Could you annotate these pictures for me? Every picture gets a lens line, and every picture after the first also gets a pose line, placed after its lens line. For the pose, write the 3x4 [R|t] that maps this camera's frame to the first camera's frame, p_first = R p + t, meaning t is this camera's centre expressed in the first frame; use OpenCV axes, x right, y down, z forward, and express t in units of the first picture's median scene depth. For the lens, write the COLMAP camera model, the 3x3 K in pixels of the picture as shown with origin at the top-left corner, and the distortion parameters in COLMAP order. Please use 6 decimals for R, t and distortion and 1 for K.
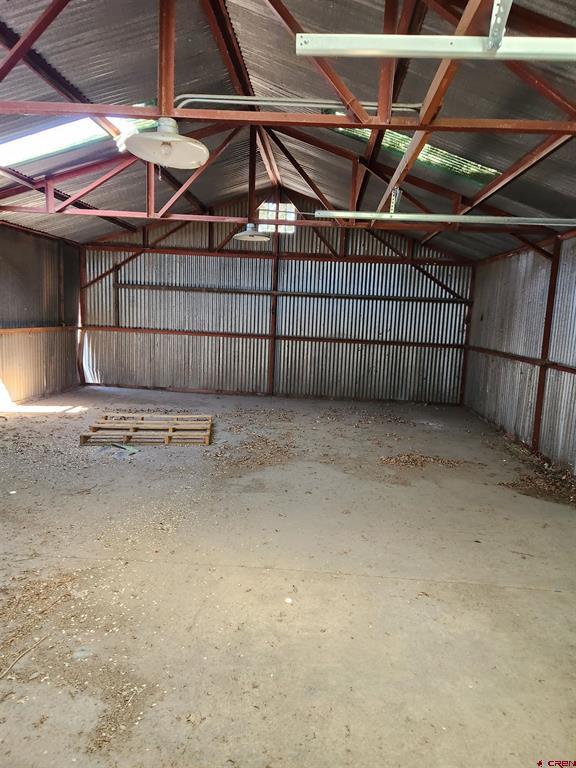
lens RADIAL K [[503.7, 0, 299.7], [0, 503.7, 382.6], [0, 0, 1]] dist [0.065733, -0.053220]
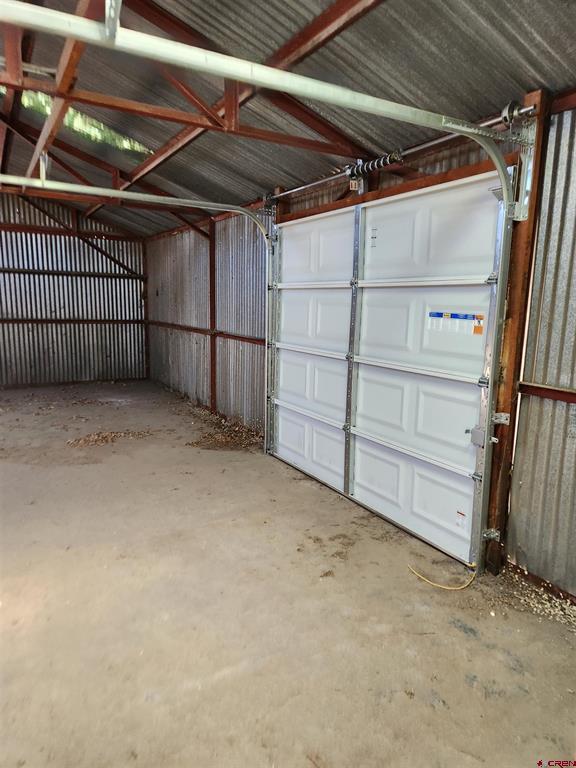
lens RADIAL K [[504.6, 0, 285.6], [0, 504.6, 386.9], [0, 0, 1]] dist [0.071327, -0.054346]
pose [[0.839195, -0.120426, 0.530329, 0.004592], [0.092133, 0.992560, 0.079597, 0.005280], [-0.535969, -0.017936, 0.844047, -0.026109]]
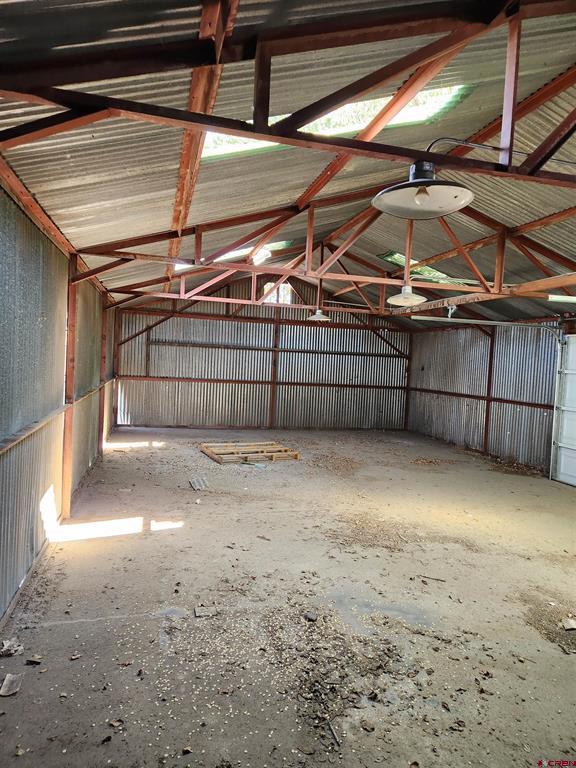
lens RADIAL K [[504.1, 0, 288.0], [0, 504.1, 384.0], [0, 0, 1]] dist [0.085272, -0.071508]
pose [[0.953488, -0.014343, 0.301091, -0.505523], [0.037105, 0.996856, -0.070016, 0.004958], [-0.299140, 0.077931, 0.951022, -0.299730]]
